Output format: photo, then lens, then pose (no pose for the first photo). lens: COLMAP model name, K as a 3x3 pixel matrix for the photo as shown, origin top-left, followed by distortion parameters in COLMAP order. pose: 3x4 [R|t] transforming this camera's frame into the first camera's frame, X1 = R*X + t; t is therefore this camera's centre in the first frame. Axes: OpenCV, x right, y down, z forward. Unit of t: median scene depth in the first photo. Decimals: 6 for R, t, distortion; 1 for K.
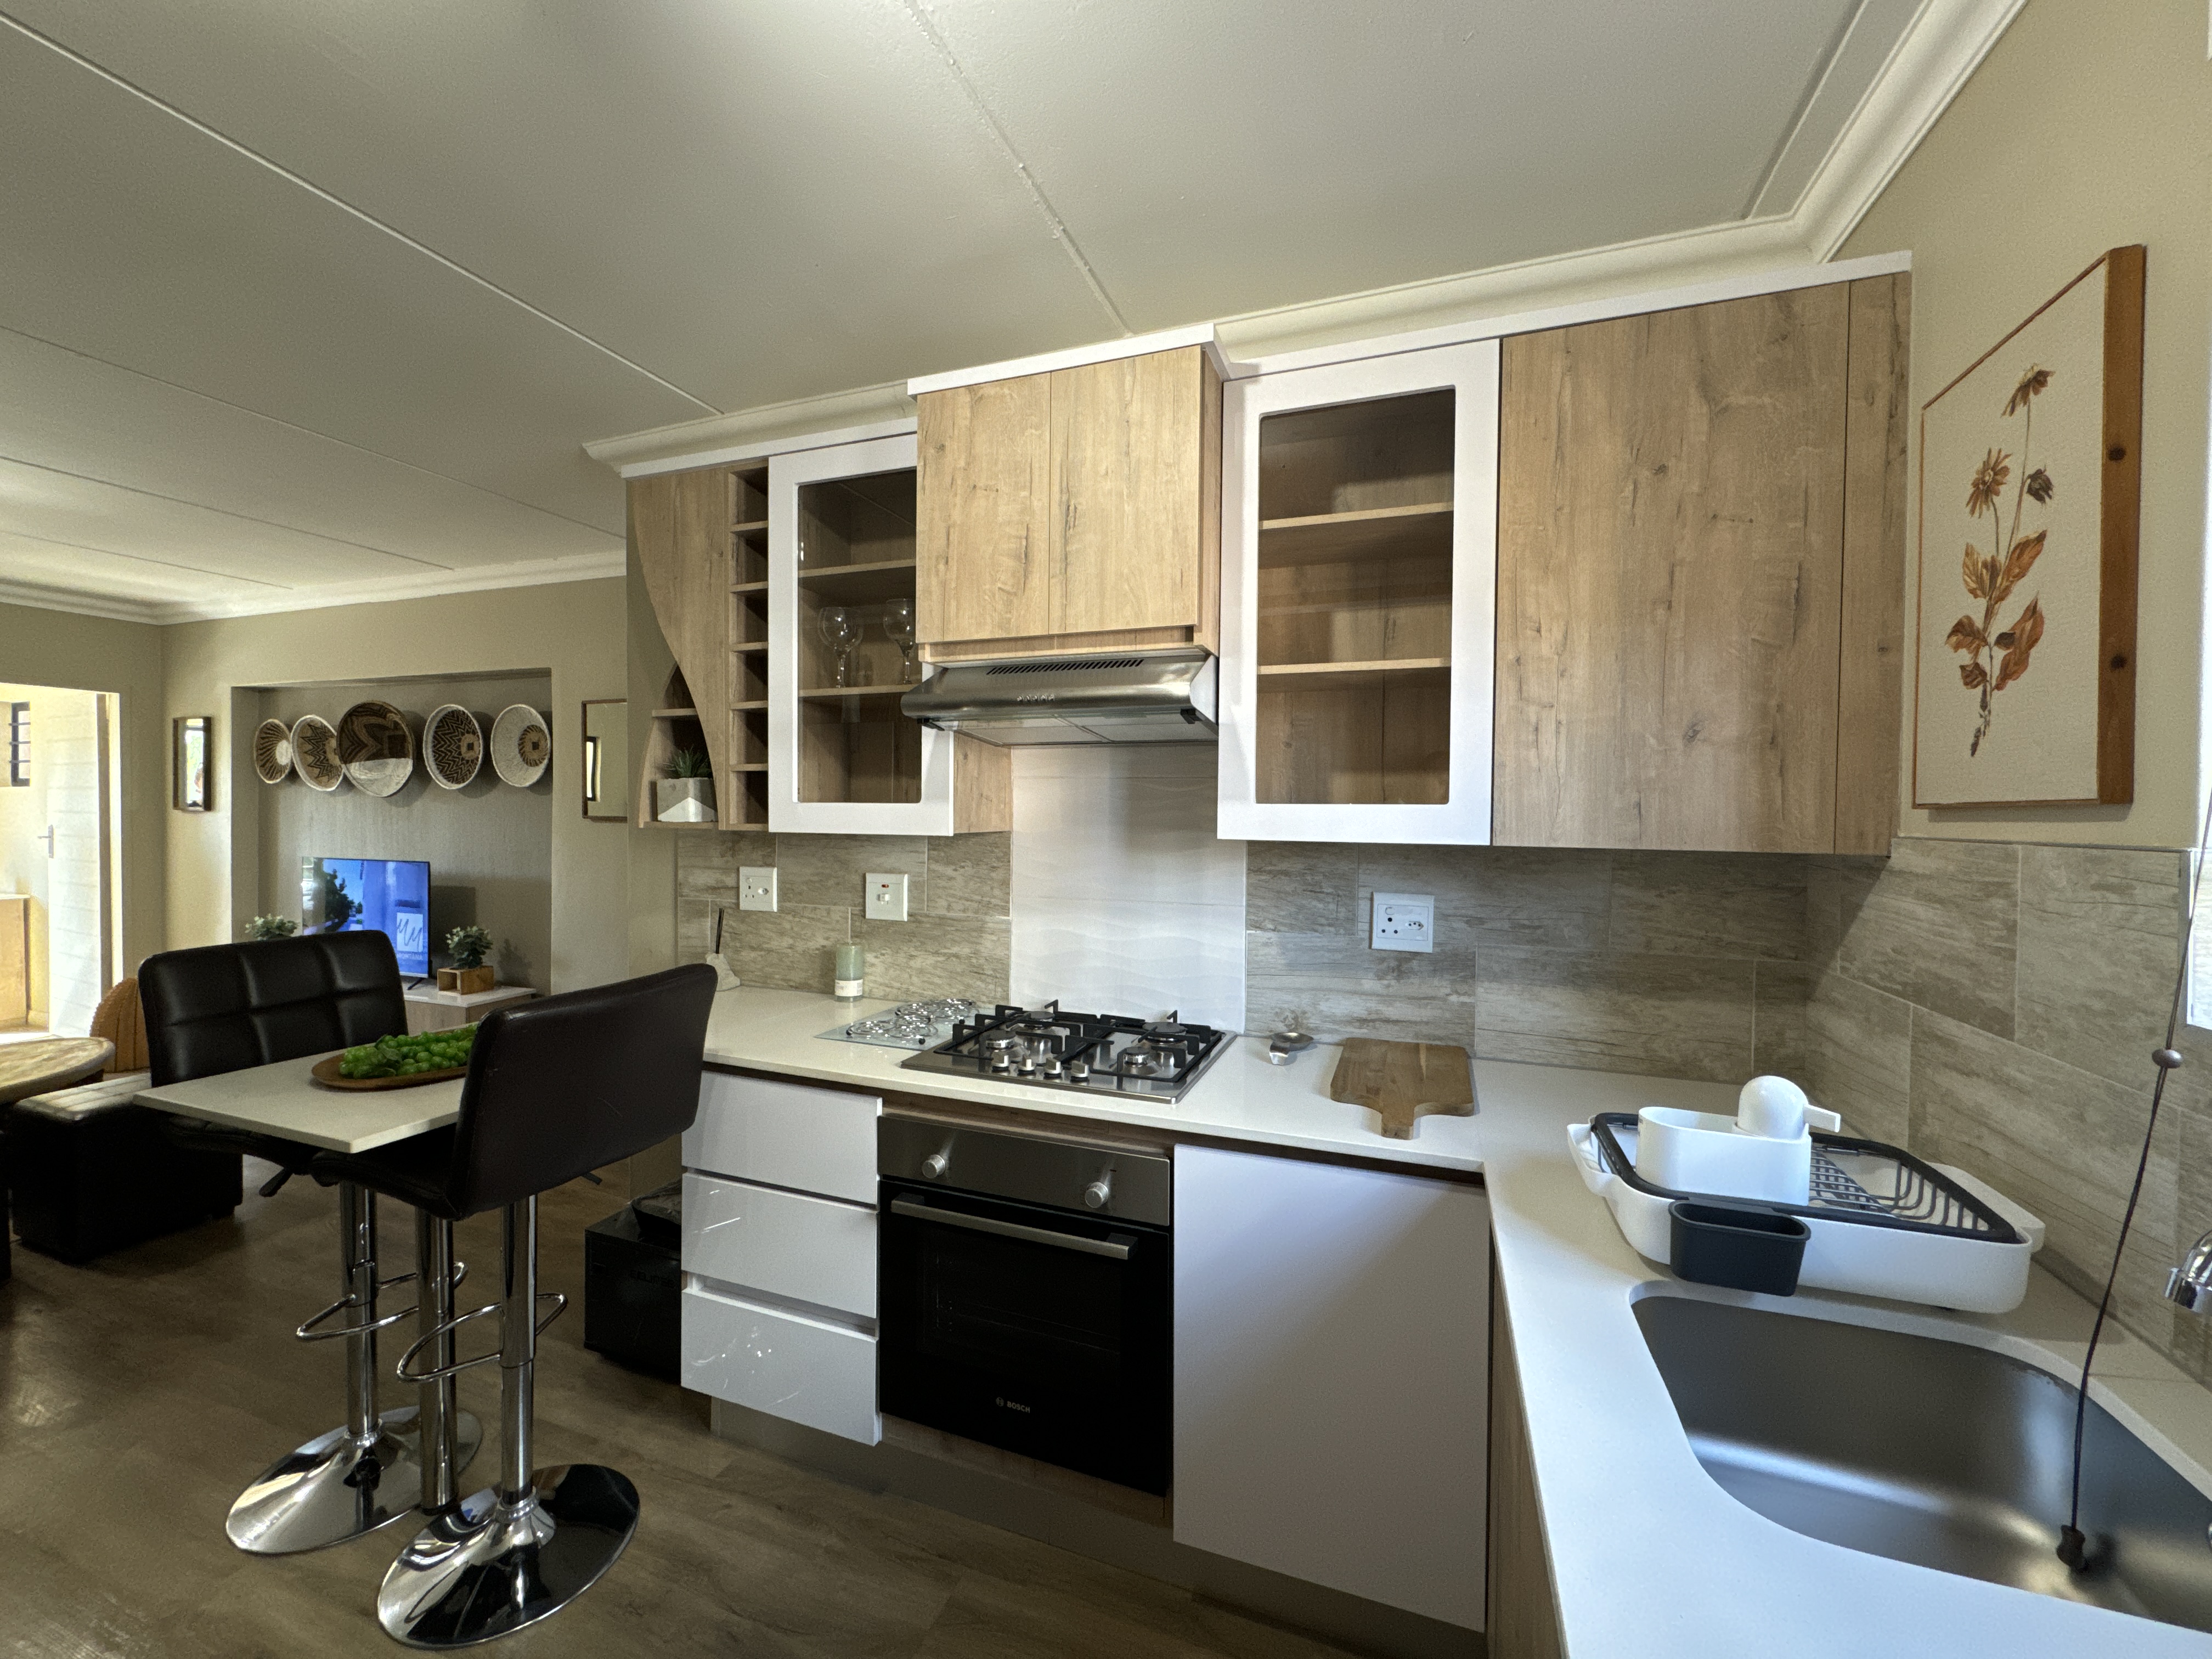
lens RADIAL K [[883.4, 0, 1103.2], [0, 883.4, 826.6], [0, 0, 1]] dist [-0.000598, 0.000372]
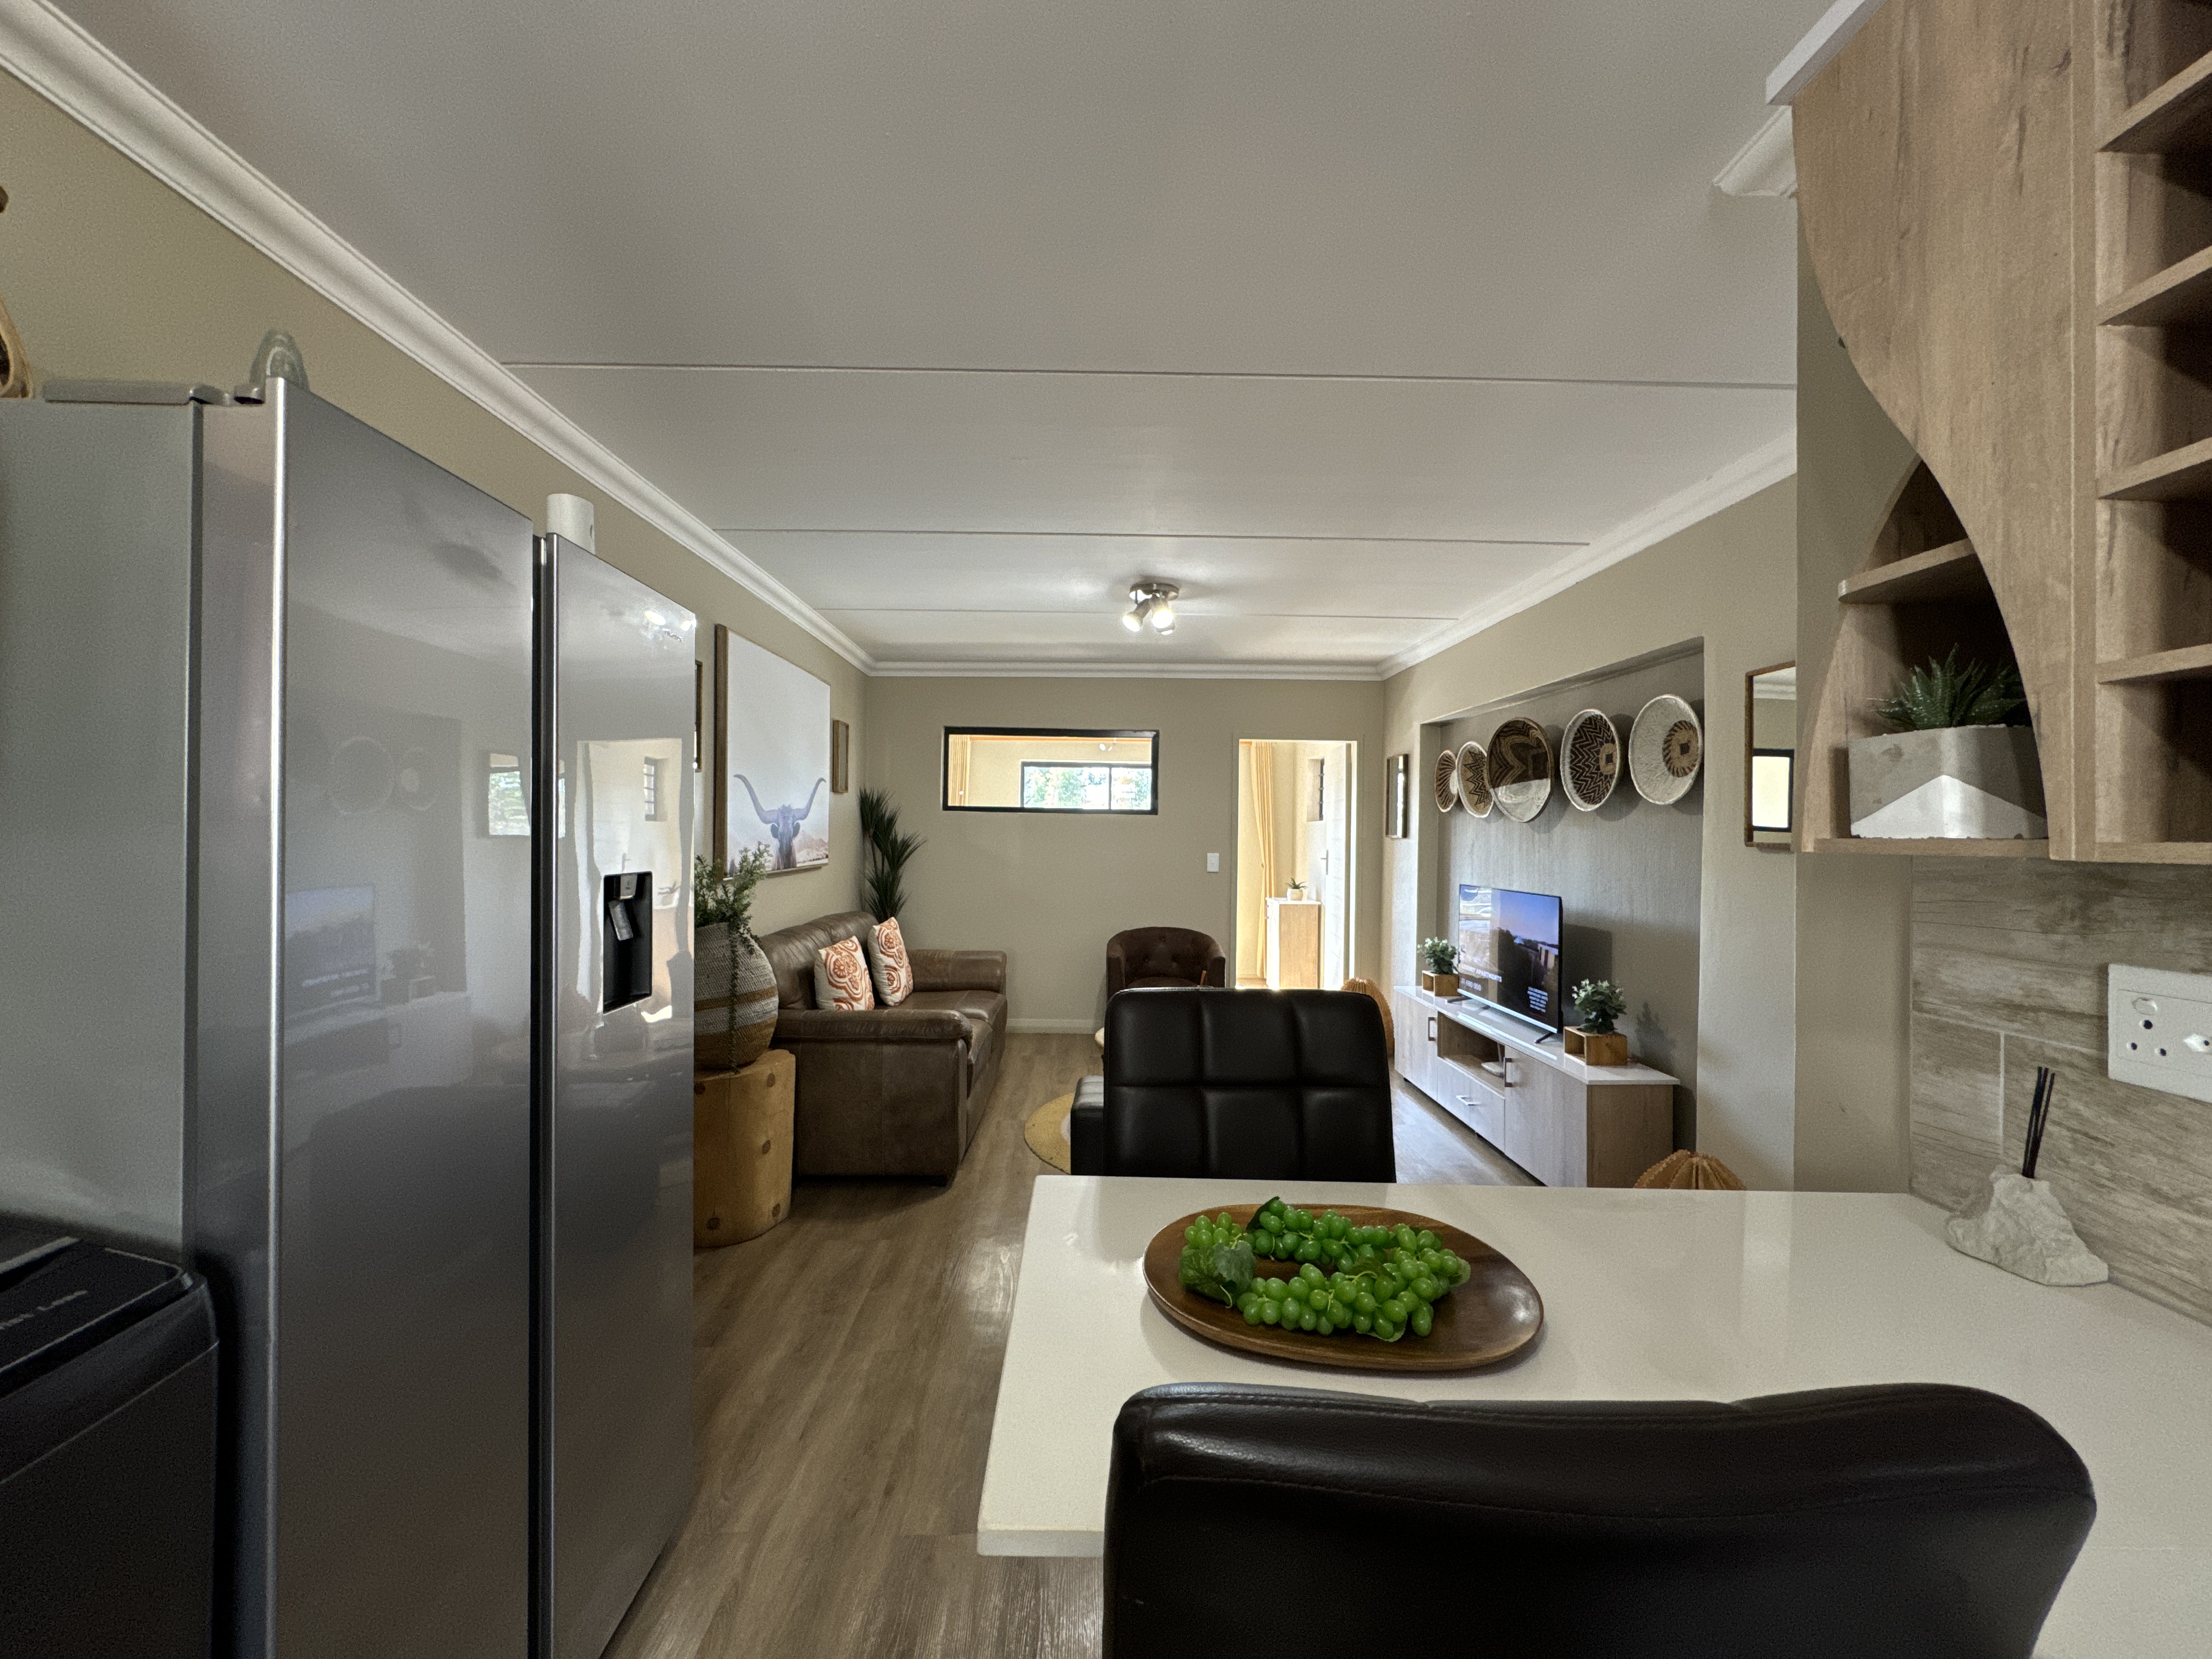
lens RADIAL K [[883.4, 0, 1103.2], [0, 883.4, 826.6], [0, 0, 1]] dist [-0.000598, 0.000372]
pose [[0.363311, -0.010604, -0.931608, -0.271493], [-0.029513, 0.999302, -0.022884, 0.010416], [0.931200, 0.035808, 0.362744, 0.580710]]
